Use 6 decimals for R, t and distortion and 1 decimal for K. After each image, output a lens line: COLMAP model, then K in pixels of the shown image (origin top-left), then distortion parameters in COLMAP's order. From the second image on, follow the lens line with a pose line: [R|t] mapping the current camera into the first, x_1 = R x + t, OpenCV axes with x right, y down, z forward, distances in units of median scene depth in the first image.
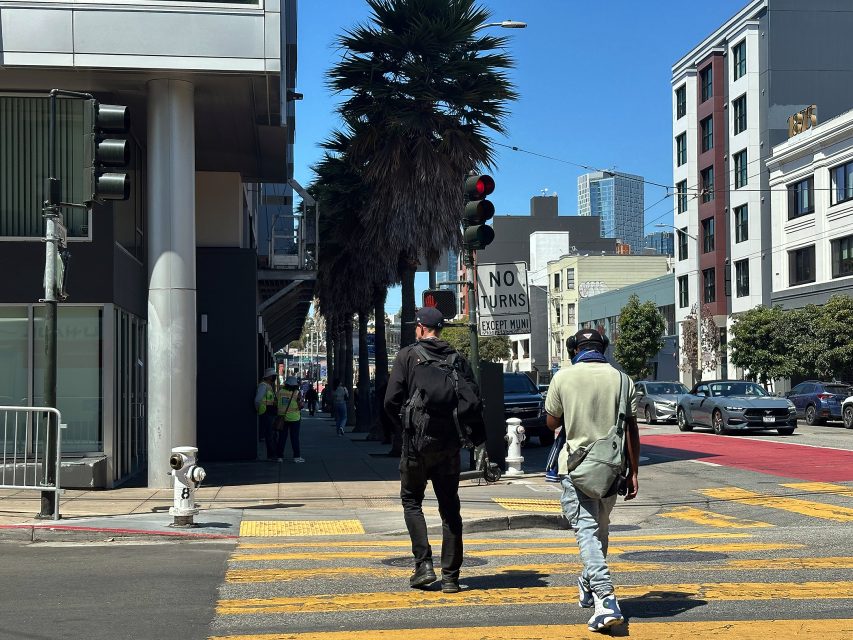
lens RADIAL K [[1243.4, 0, 426.5], [0, 1243.4, 320.0], [0, 0, 1]] dist [0.113490, 0.007324]
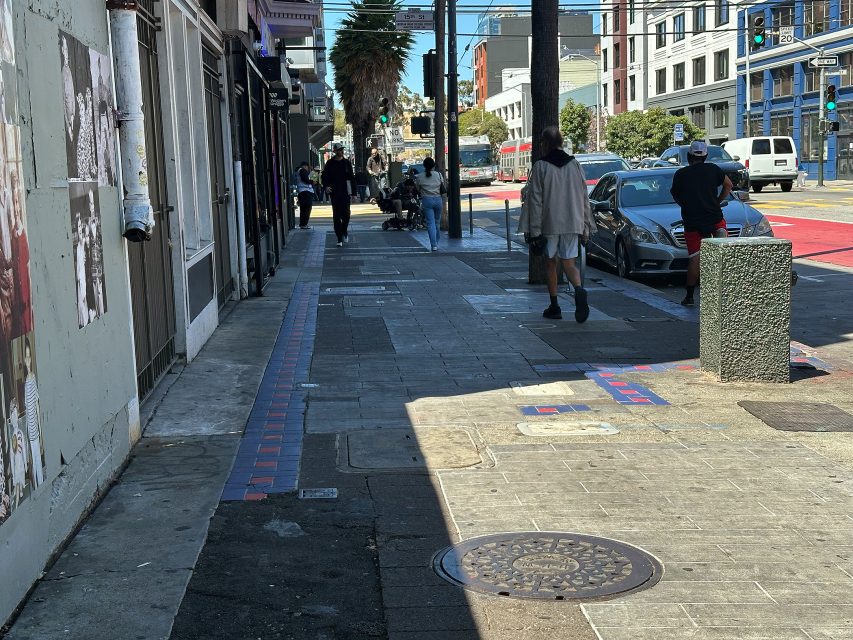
lens RADIAL K [[1243.4, 0, 426.5], [0, 1243.4, 320.0], [0, 0, 1]] dist [0.113490, 0.007324]
pose [[0.999067, -0.021192, -0.037640, 0.062756], [0.027432, 0.984380, 0.173904, -0.028404], [0.033367, -0.174774, 0.984043, -0.511377]]
